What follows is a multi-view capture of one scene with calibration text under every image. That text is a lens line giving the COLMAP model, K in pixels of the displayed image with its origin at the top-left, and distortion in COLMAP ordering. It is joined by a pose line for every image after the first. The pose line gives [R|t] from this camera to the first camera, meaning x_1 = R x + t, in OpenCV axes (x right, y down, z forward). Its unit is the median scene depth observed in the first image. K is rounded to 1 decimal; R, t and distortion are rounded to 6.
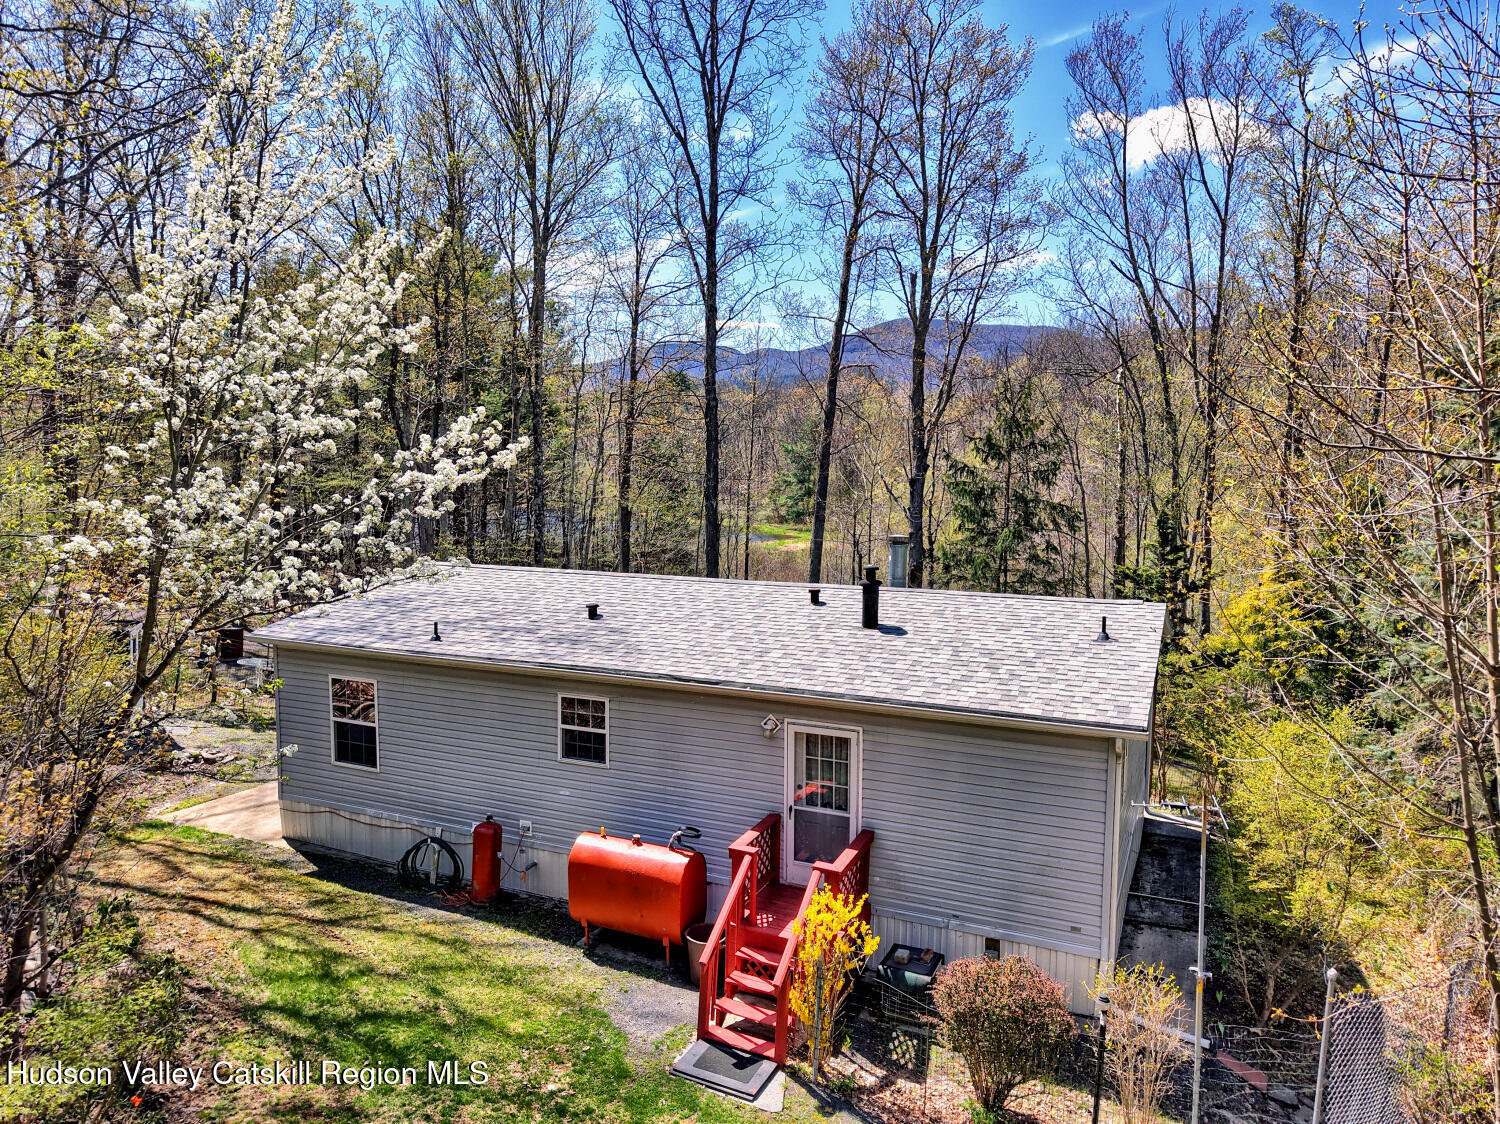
lens RADIAL K [[1026.0, 0, 750.8], [0, 1026.0, 564.9], [0, 0, 1]] dist [0.018764, -0.030599]
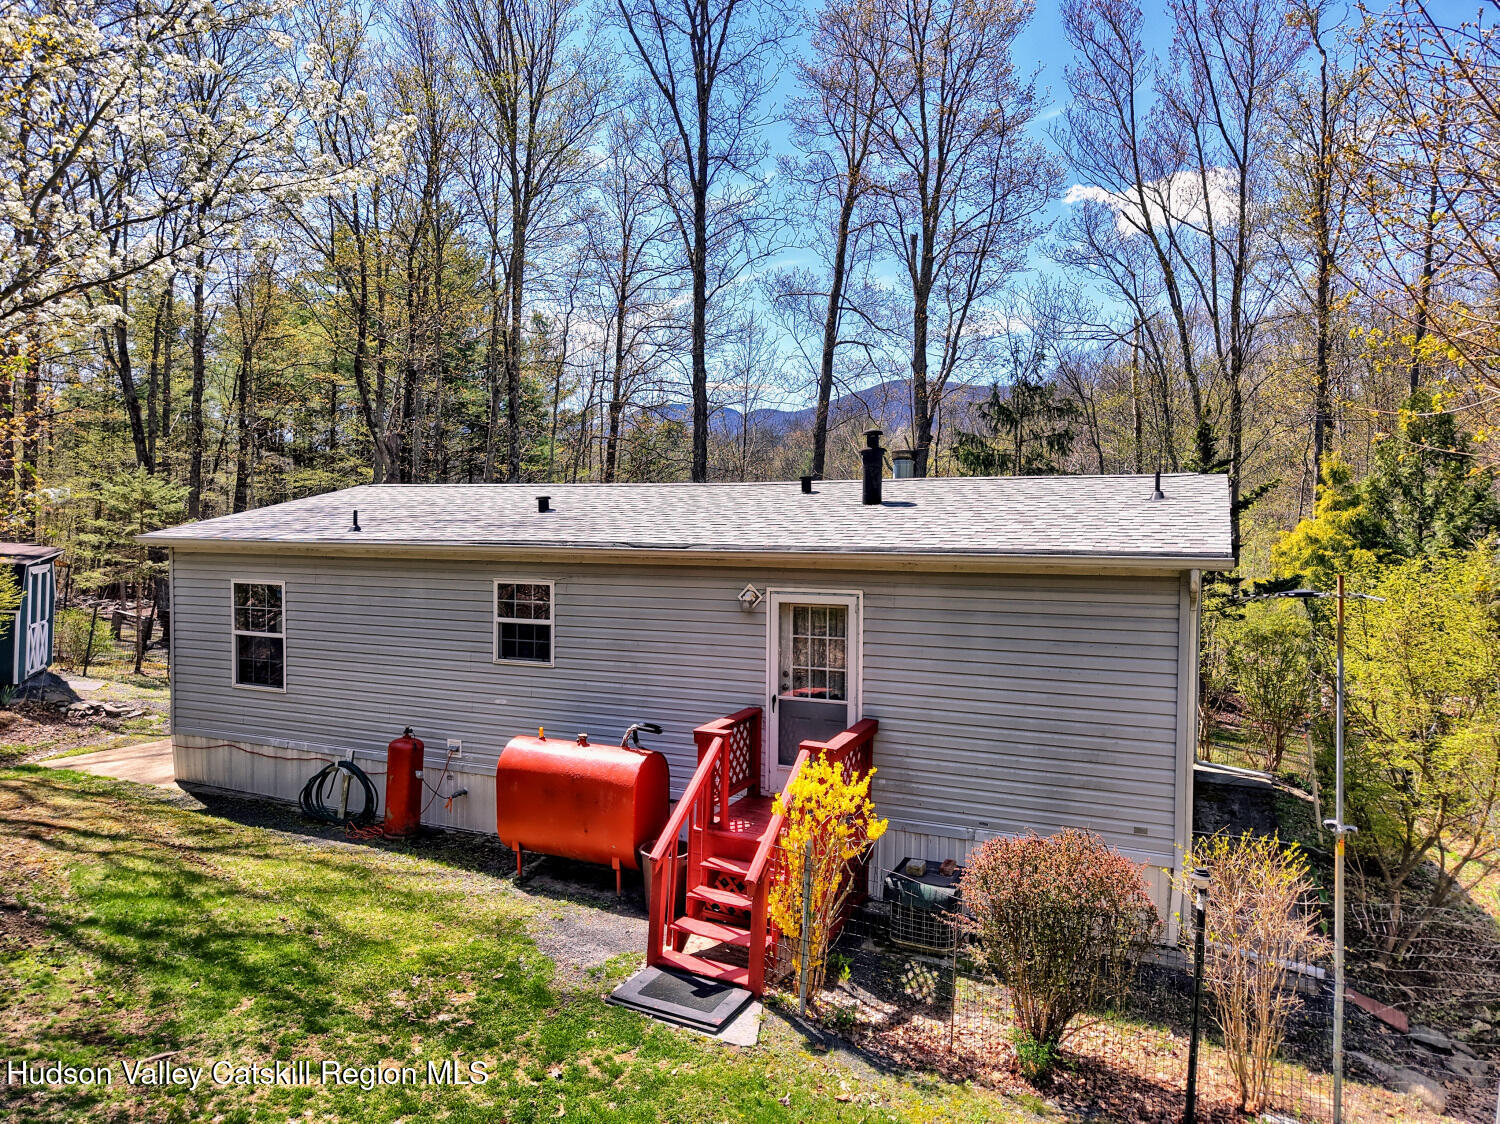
lens RADIAL K [[1026.0, 0, 748.7], [0, 1026.0, 554.3], [0, 0, 1]] dist [0.018764, -0.030599]
pose [[0.999995, 0.003036, -0.000035, 0.016899], [-0.003031, 0.997539, -0.070050, 0.164881], [-0.000177, 0.070049, 0.997544, 0.175258]]
